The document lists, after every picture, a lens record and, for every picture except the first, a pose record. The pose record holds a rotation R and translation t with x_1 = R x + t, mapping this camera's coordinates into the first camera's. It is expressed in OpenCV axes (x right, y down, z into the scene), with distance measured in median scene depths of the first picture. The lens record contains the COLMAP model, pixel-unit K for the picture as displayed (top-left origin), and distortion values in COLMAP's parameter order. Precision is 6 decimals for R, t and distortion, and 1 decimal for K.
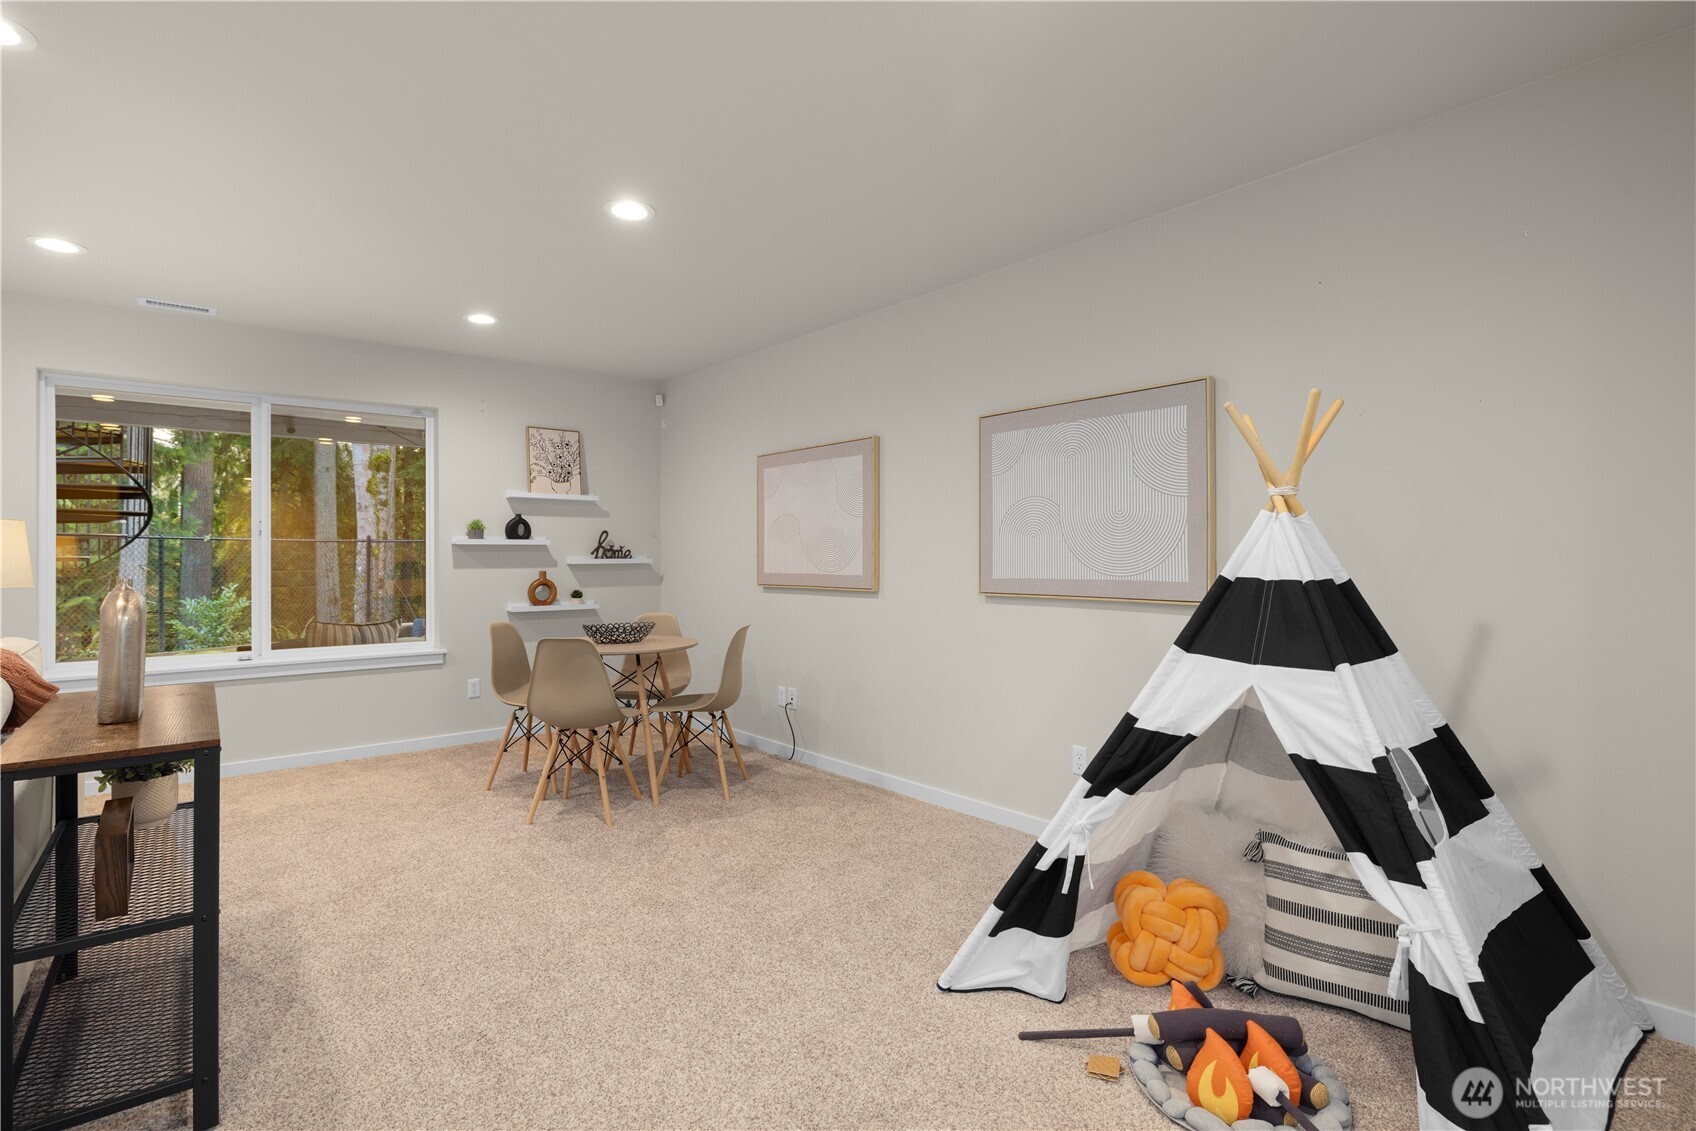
lens RADIAL K [[831.0, 0, 848.0], [0, 831.0, 565.5], [0, 0, 1]] dist [0.000084, -0.000009]
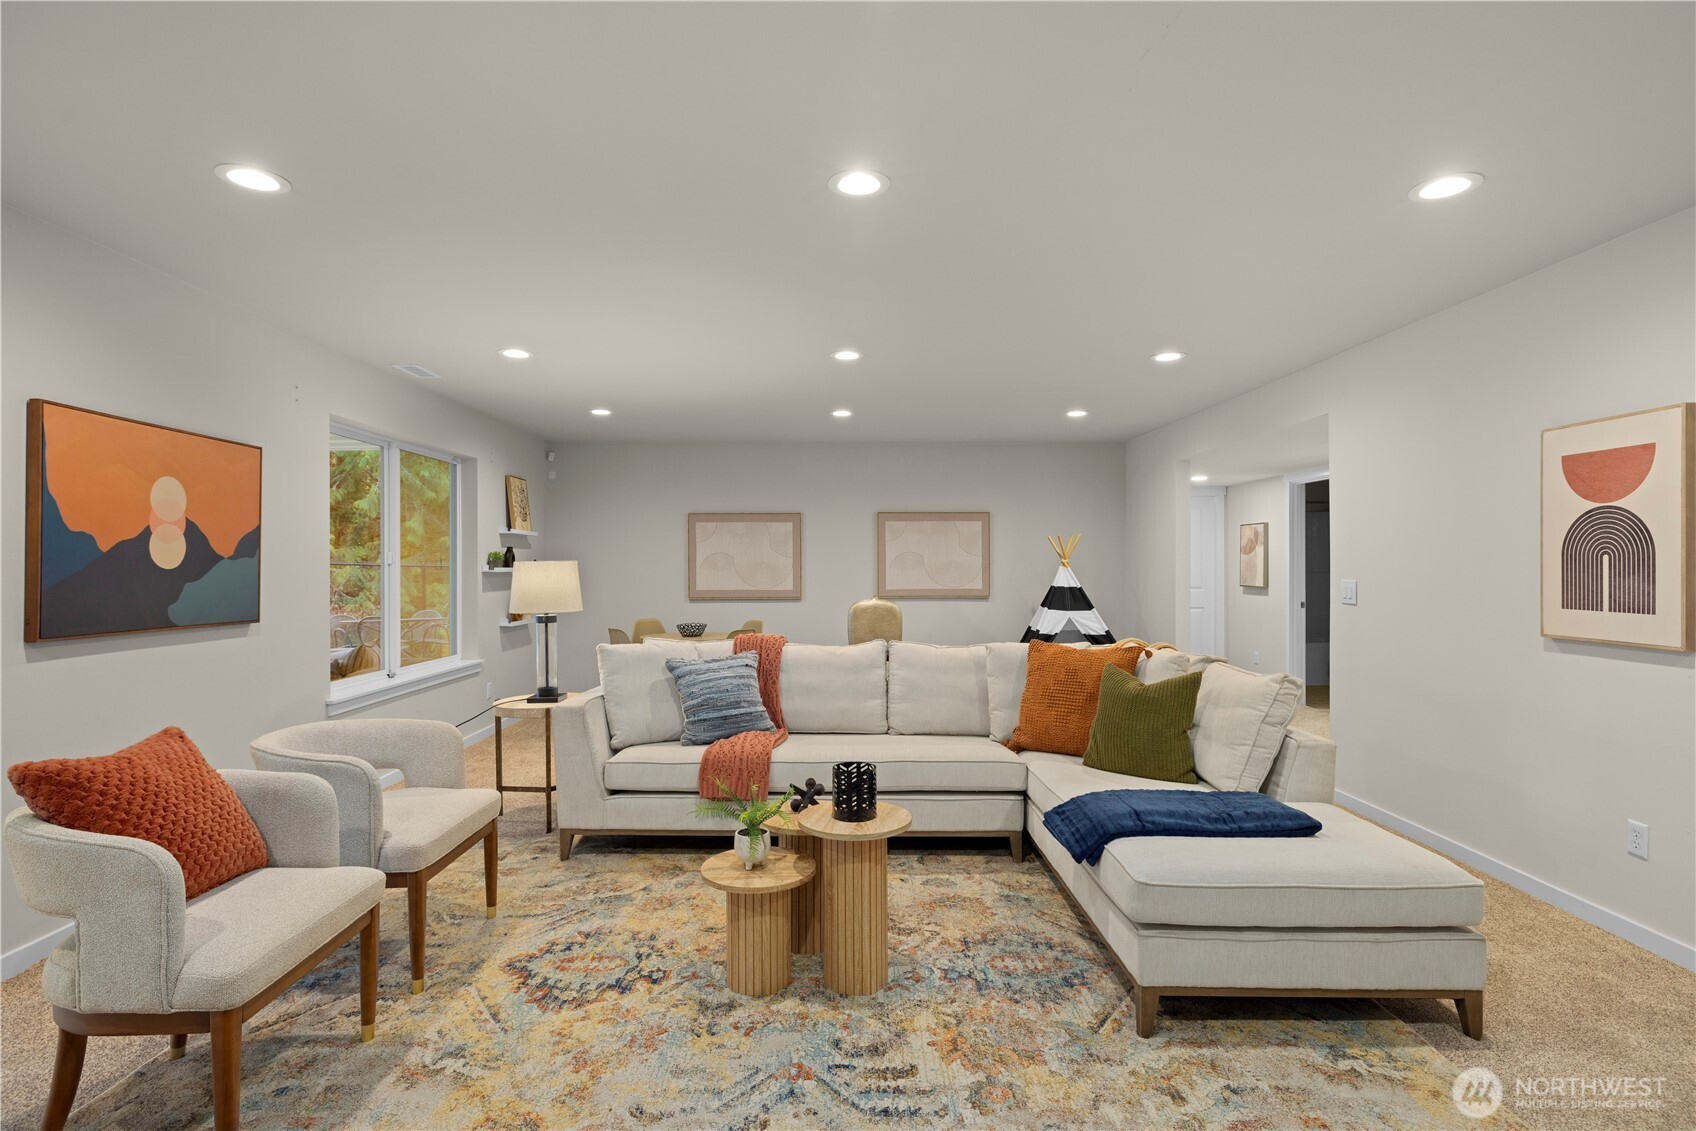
lens RADIAL K [[831.0, 0, 848.0], [0, 831.0, 565.5], [0, 0, 1]] dist [0.000084, -0.000009]
pose [[0.618188, 0.000934, 0.786029, -1.454468], [0.008750, 0.999929, -0.008069, -0.027426], [-0.785981, 0.011866, 0.618136, -0.224469]]
